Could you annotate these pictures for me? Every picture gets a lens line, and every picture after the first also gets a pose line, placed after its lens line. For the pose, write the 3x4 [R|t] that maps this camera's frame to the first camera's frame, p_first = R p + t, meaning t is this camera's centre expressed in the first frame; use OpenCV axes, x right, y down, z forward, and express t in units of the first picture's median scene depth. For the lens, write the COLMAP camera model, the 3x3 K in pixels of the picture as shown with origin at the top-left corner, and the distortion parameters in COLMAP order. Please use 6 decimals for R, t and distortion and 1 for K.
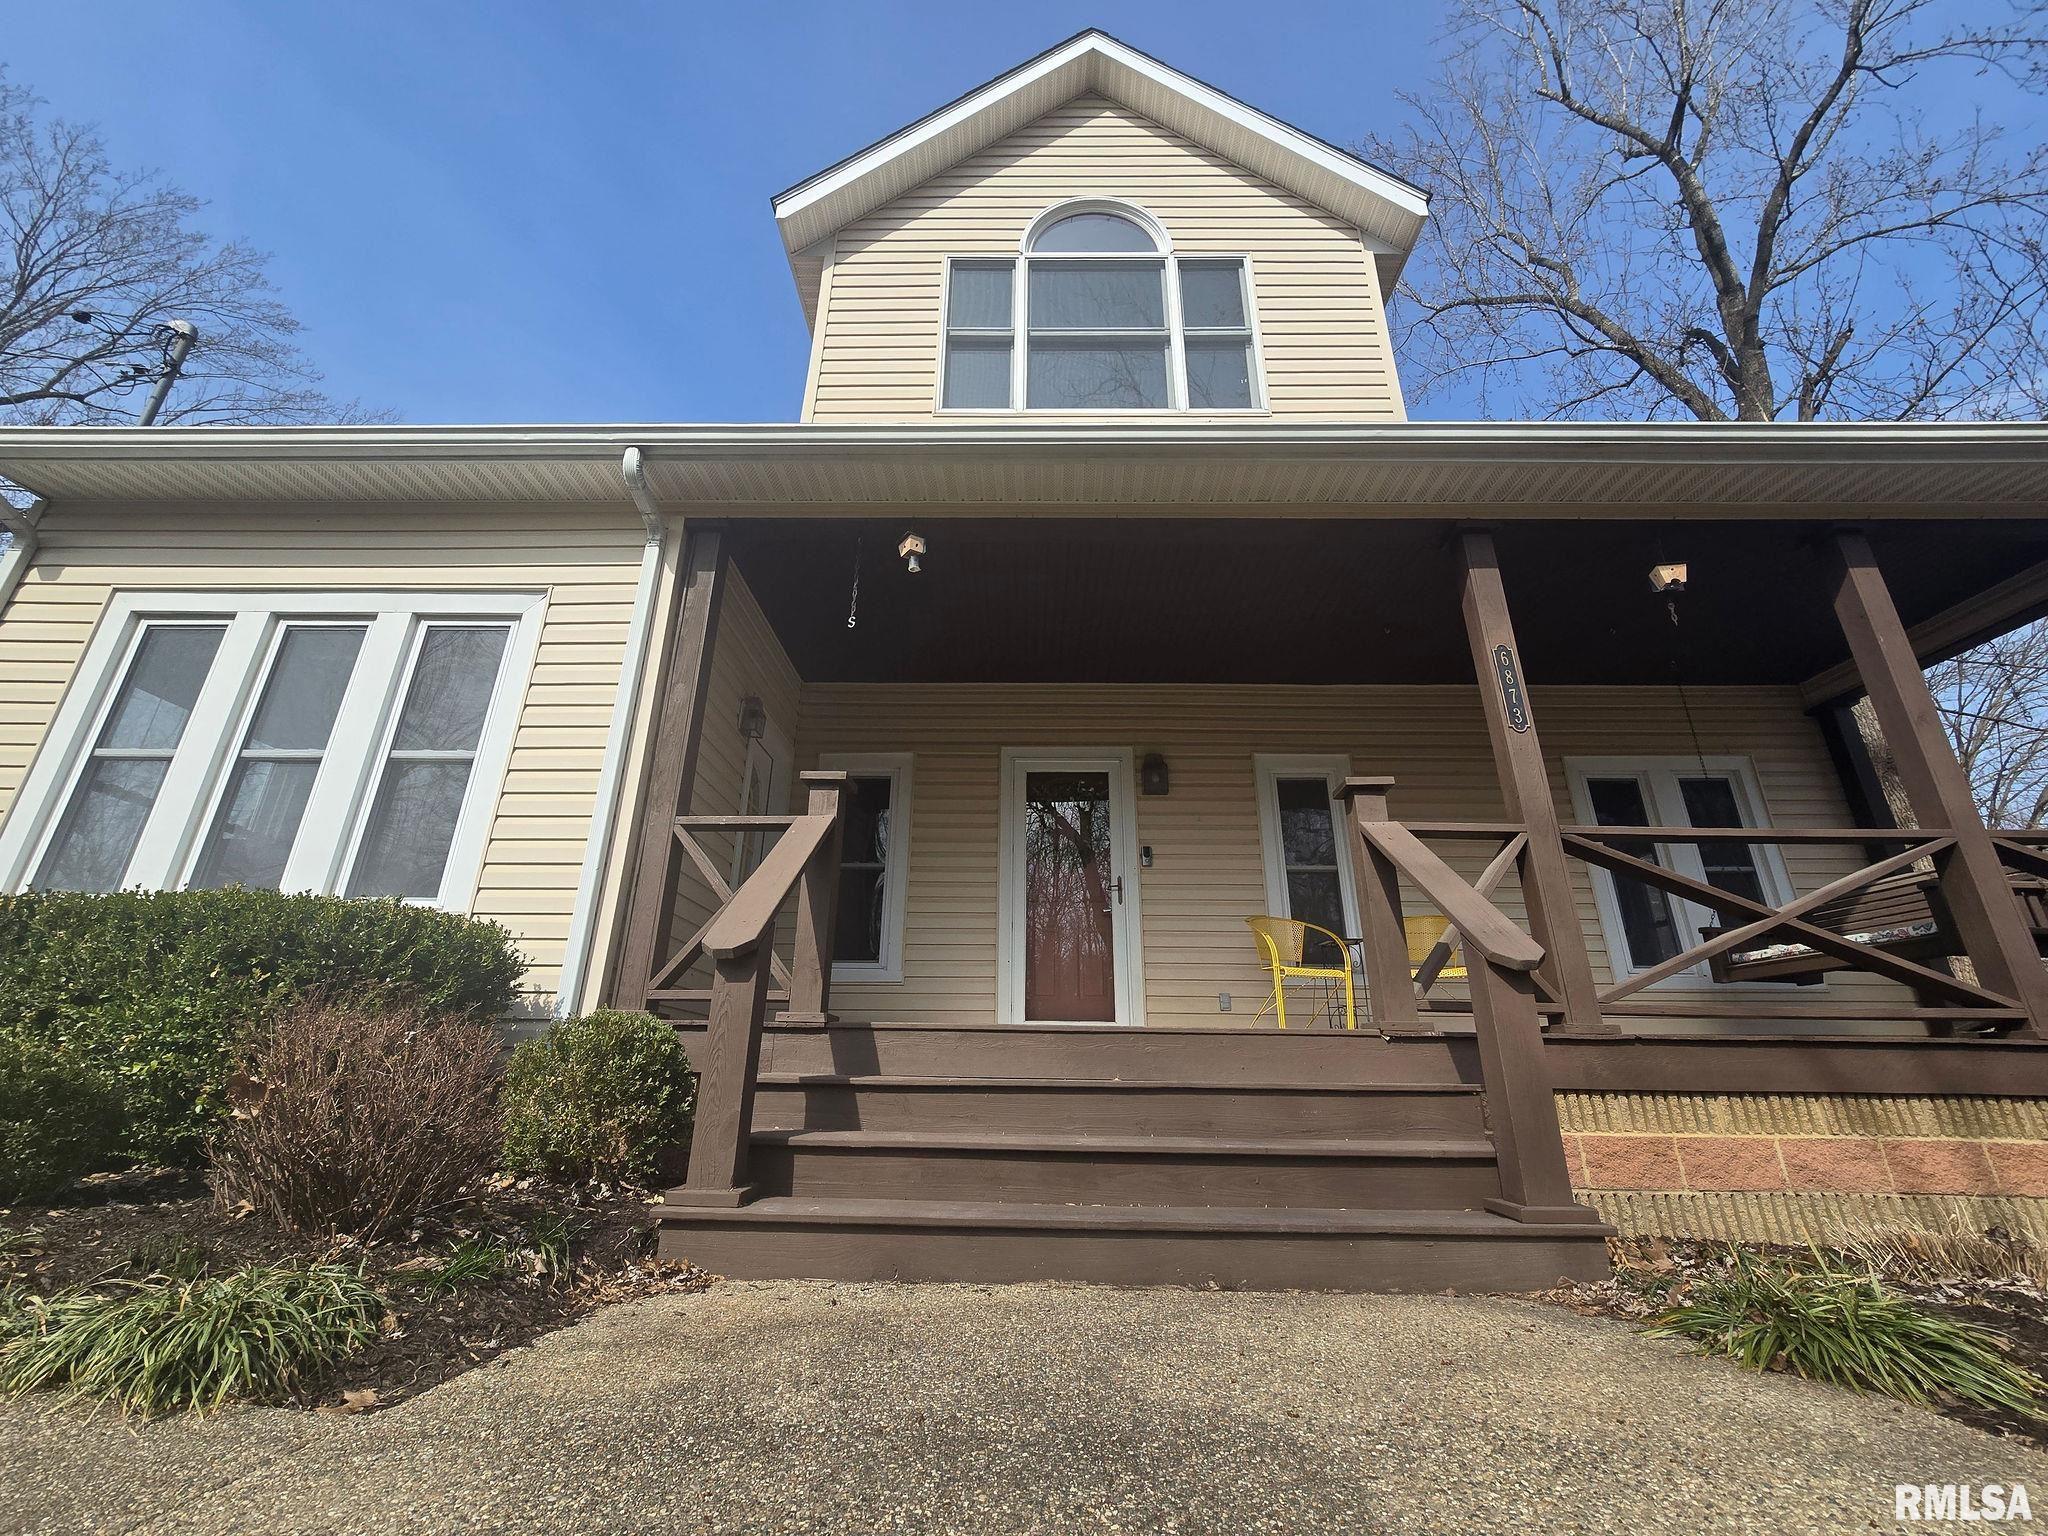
lens RADIAL K [[832.9, 0, 1014.3], [0, 832.9, 759.1], [0, 0, 1]] dist [-0.006557, 0.001796]
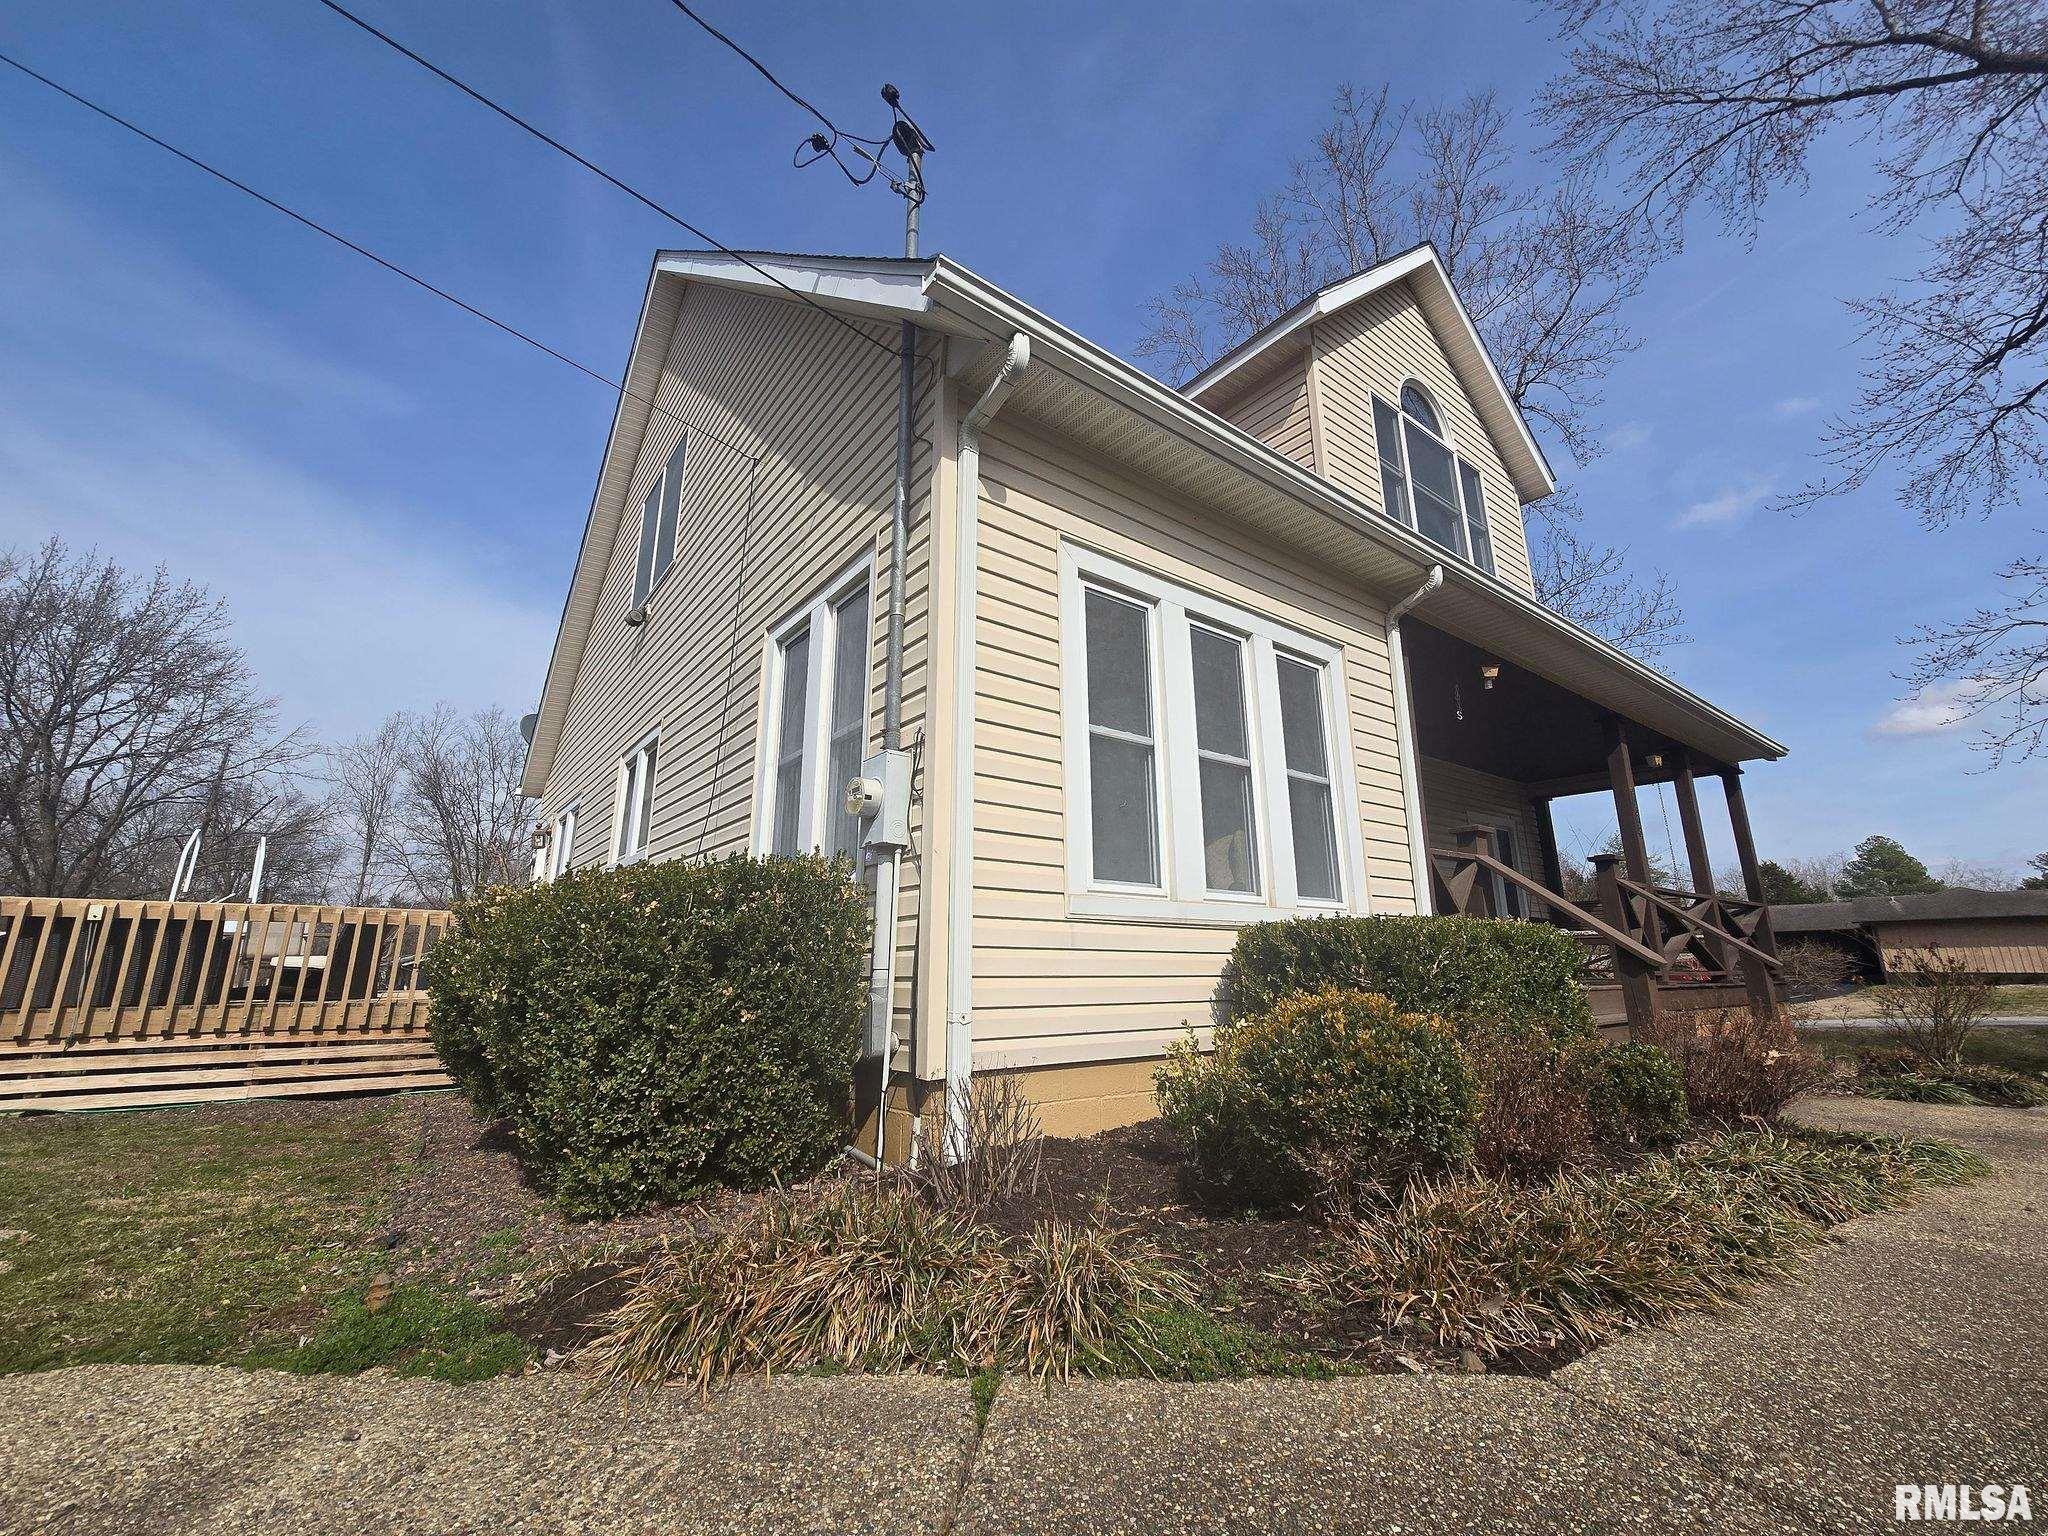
lens RADIAL K [[832.9, 0, 1020.6], [0, 832.9, 759.1], [0, 0, 1]] dist [-0.006557, 0.001796]
pose [[0.791023, 0.137108, 0.596225, -1.614547], [-0.206631, 0.977169, 0.049431, -0.003814], [-0.575836, -0.162300, 0.801294, 0.259431]]
